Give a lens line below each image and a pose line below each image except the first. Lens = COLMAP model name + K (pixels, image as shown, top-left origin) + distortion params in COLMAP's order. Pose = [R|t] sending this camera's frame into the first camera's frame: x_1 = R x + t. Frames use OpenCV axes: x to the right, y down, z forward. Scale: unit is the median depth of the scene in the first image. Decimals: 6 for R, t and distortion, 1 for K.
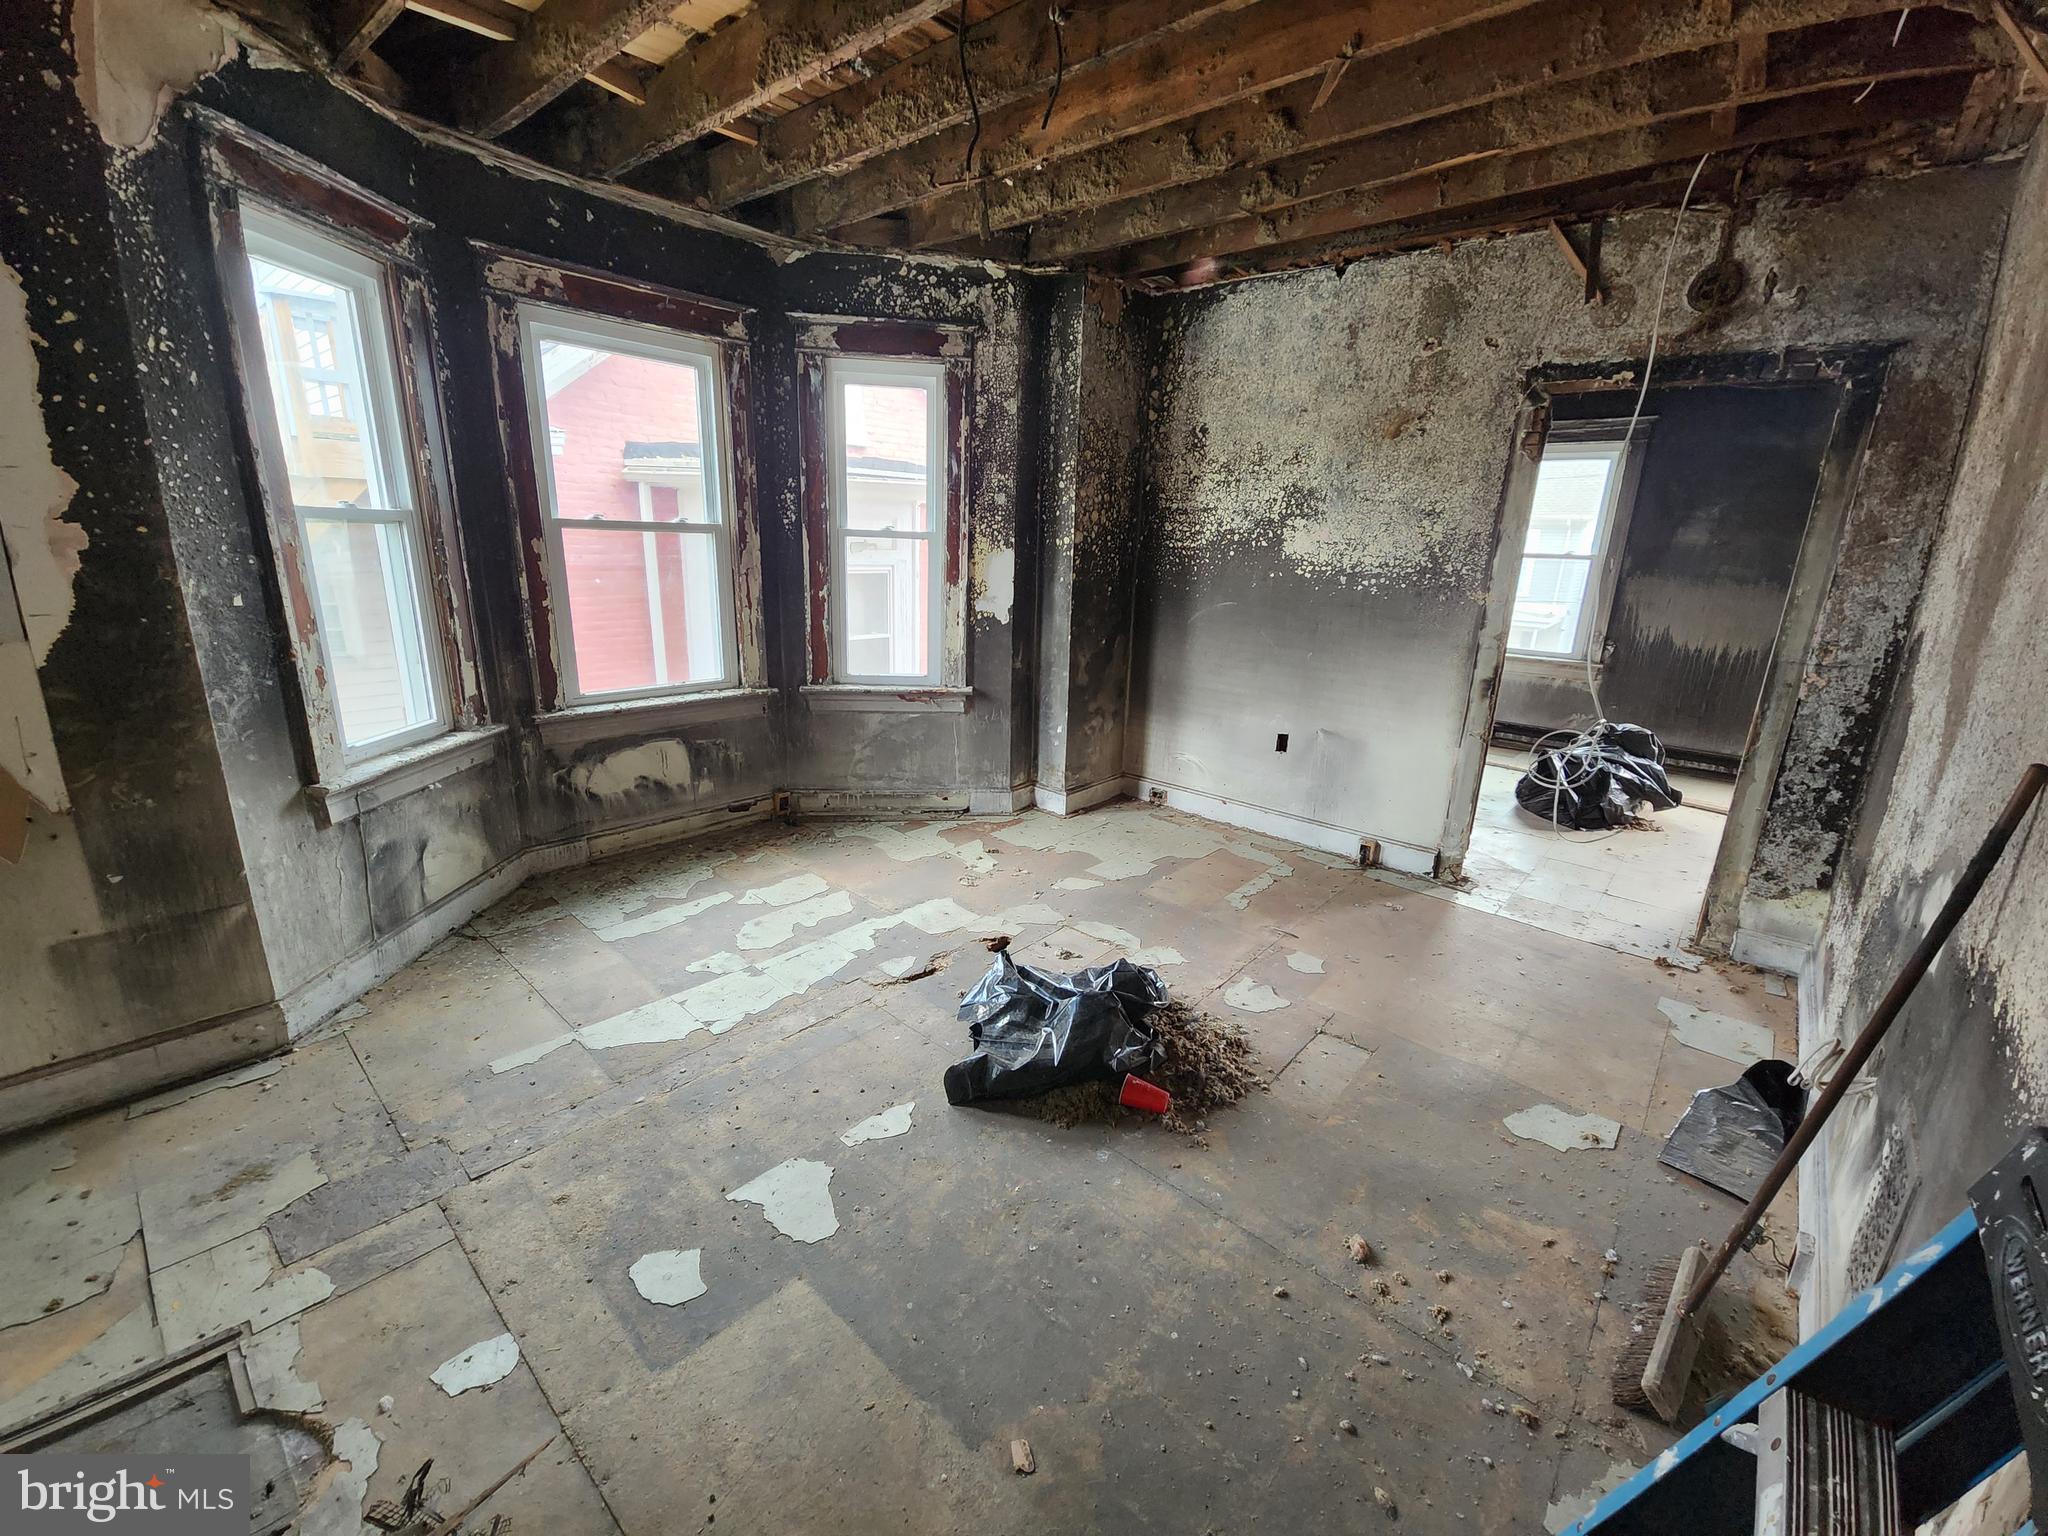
lens RADIAL K [[840.6, 0, 1042.6], [0, 840.6, 764.1], [0, 0, 1]] dist [-0.003430, 0.003258]
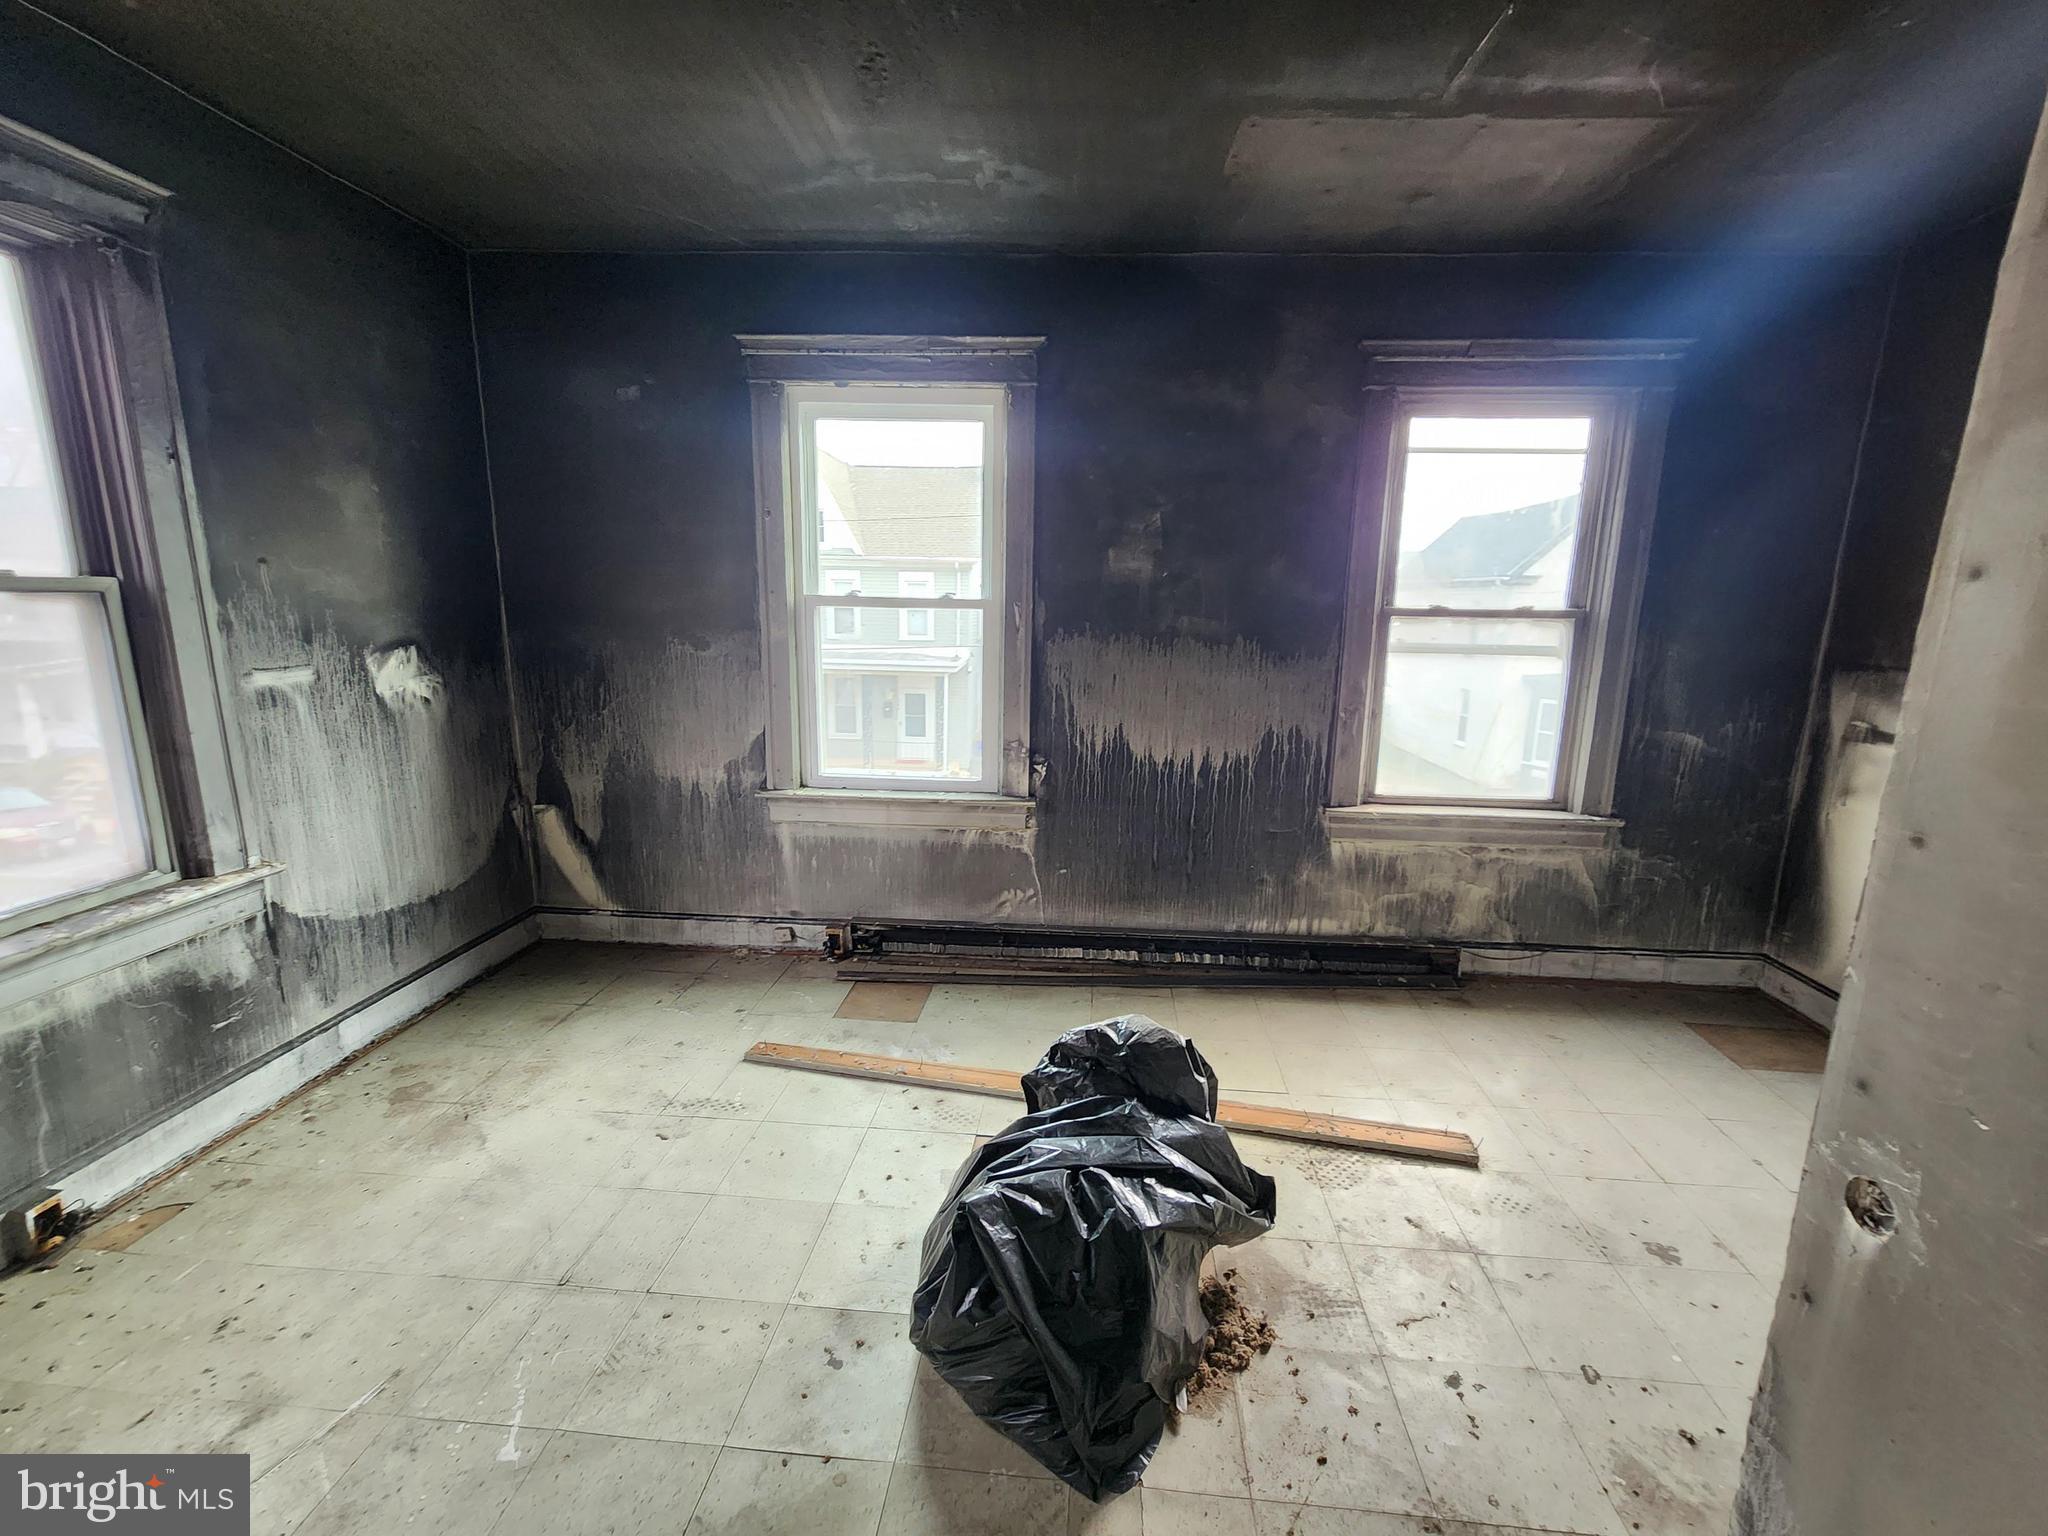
lens RADIAL K [[840.6, 0, 1034.7], [0, 840.6, 762.8], [0, 0, 1]] dist [-0.003430, 0.003258]
pose [[0.809405, -0.132983, 0.571996, 0.361322], [0.163865, 0.986480, -0.002532, -0.141748], [-0.563926, 0.095779, 0.820252, 0.554553]]
